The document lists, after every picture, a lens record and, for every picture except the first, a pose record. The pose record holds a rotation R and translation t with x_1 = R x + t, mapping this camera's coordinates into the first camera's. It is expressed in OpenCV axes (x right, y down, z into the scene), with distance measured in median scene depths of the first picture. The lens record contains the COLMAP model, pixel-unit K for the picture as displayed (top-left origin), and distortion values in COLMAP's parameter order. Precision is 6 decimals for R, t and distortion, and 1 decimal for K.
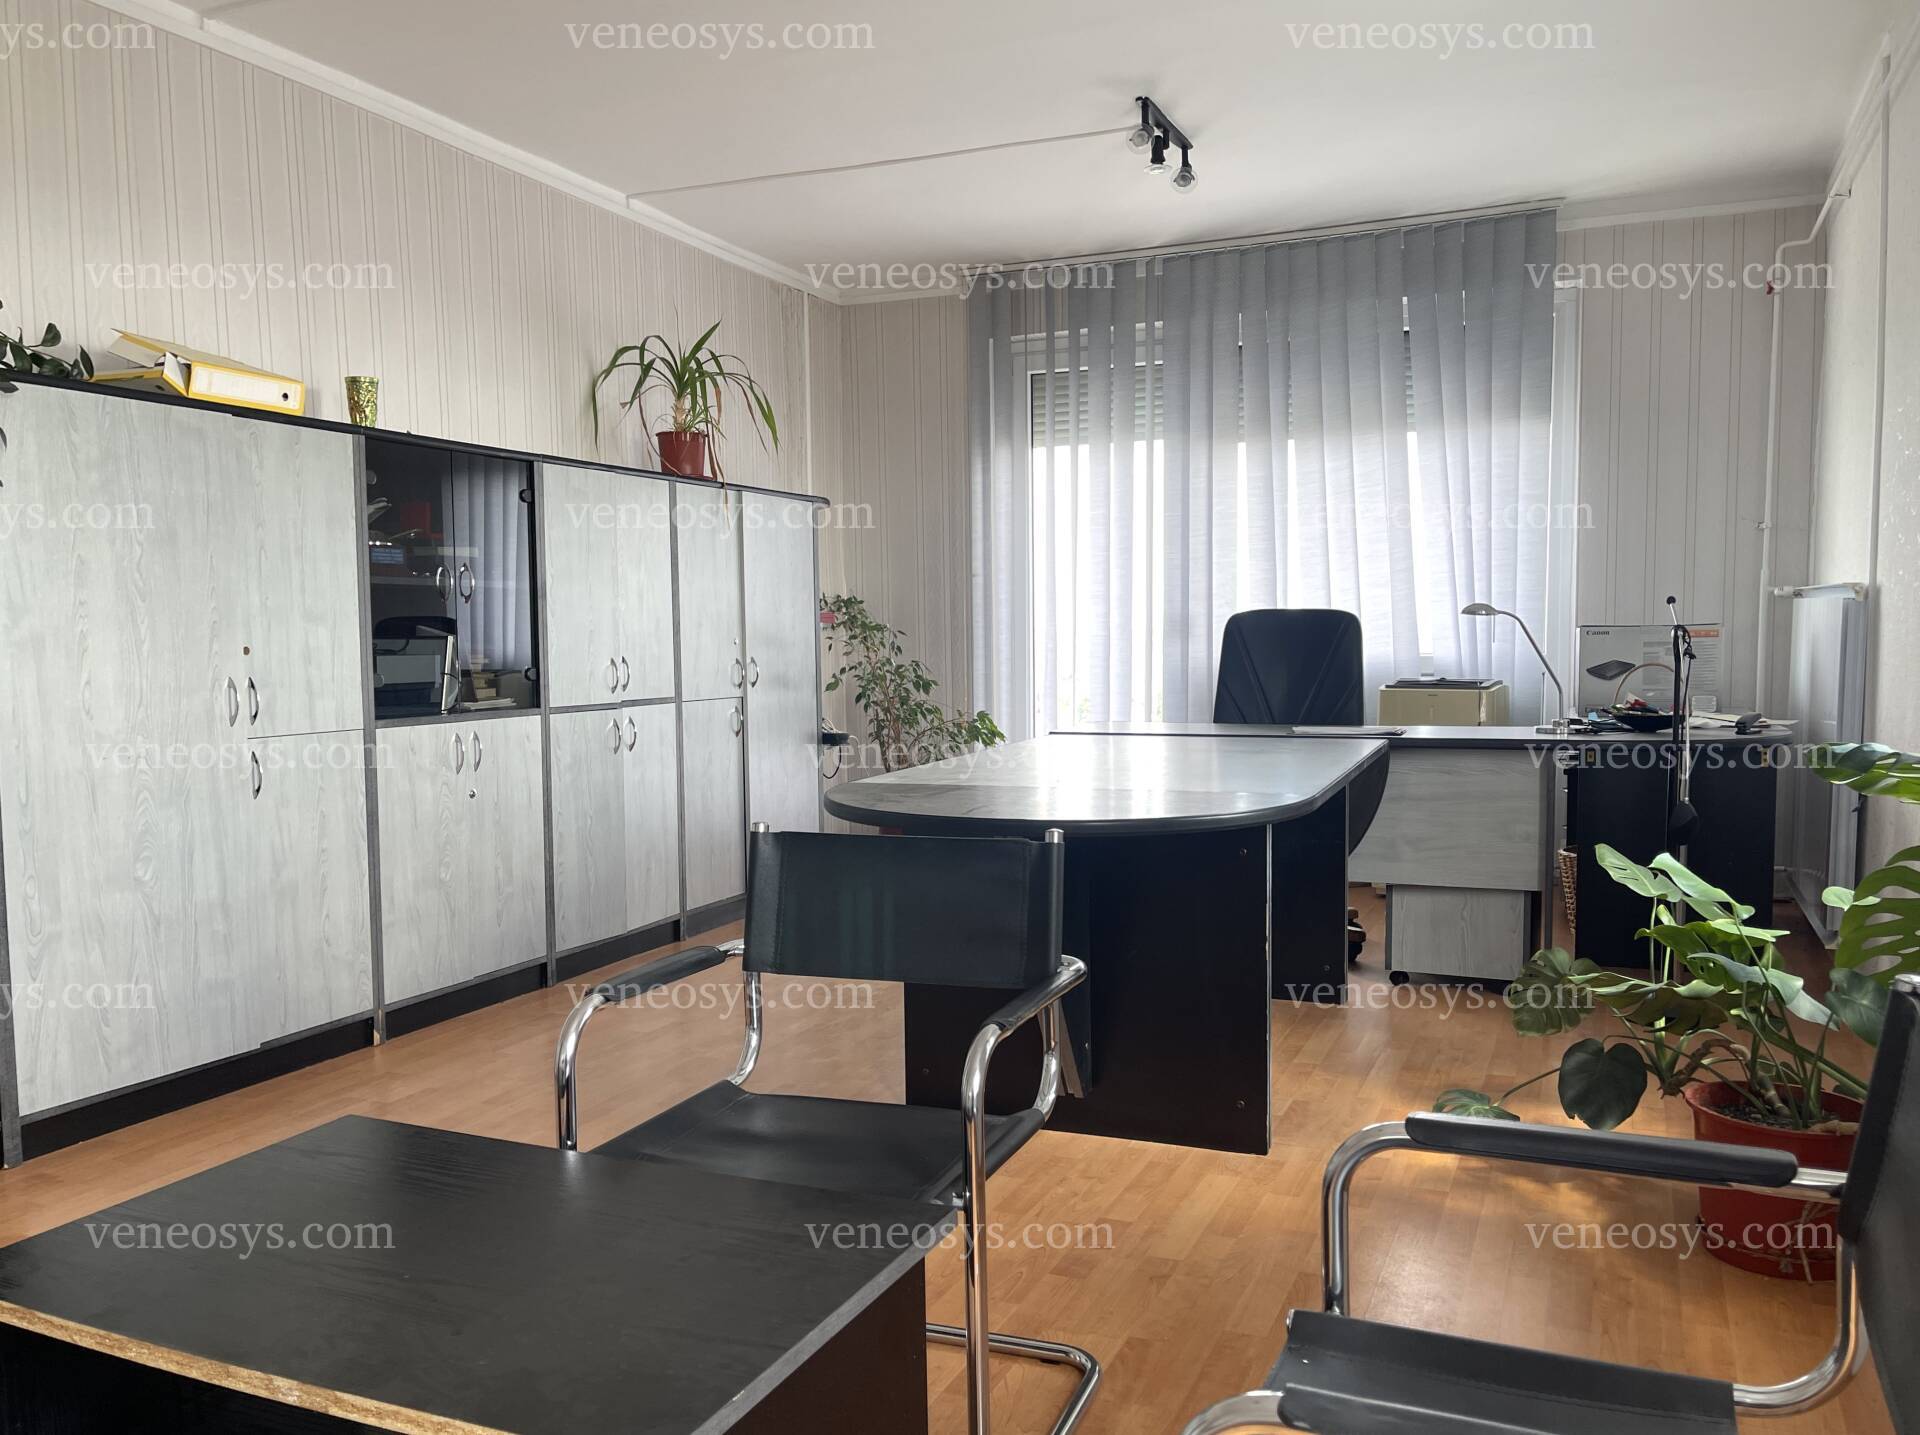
lens RADIAL K [[1520.2, 0, 960.0], [0, 1520.2, 717.5], [0, 0, 1]] dist [0.035914, -0.004629]
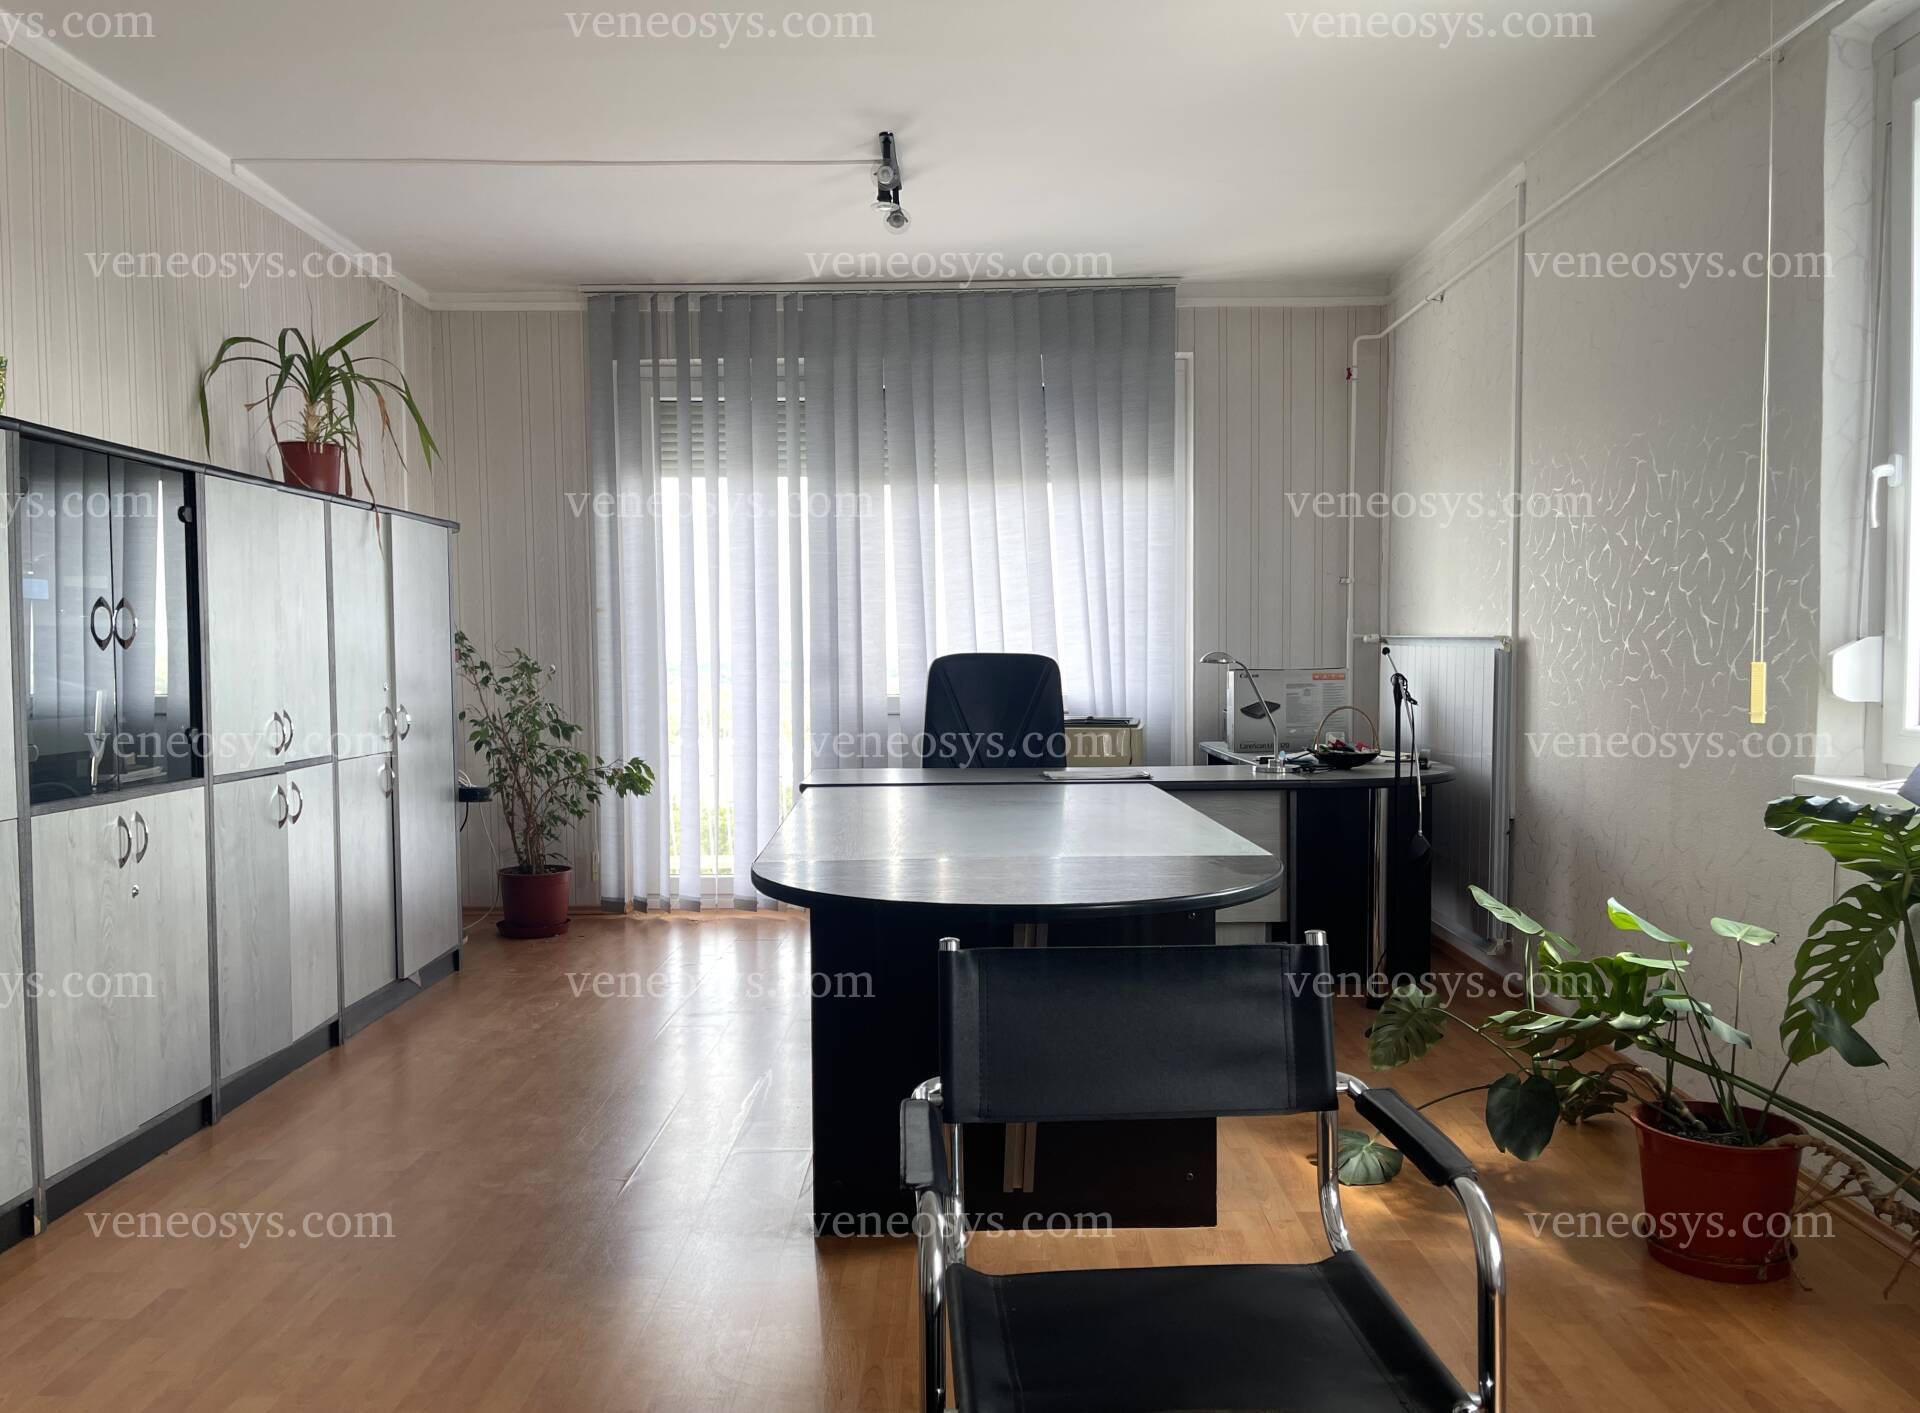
lens RADIAL K [[1470.9, 0, 960.0], [0, 1470.9, 706.5], [0, 0, 1]] dist [0.065799, -0.079233]
pose [[0.922735, -0.011946, 0.385251, -0.171592], [0.020440, 0.999630, -0.017961, -0.017566], [-0.384893, 0.024447, 0.922637, 0.098235]]
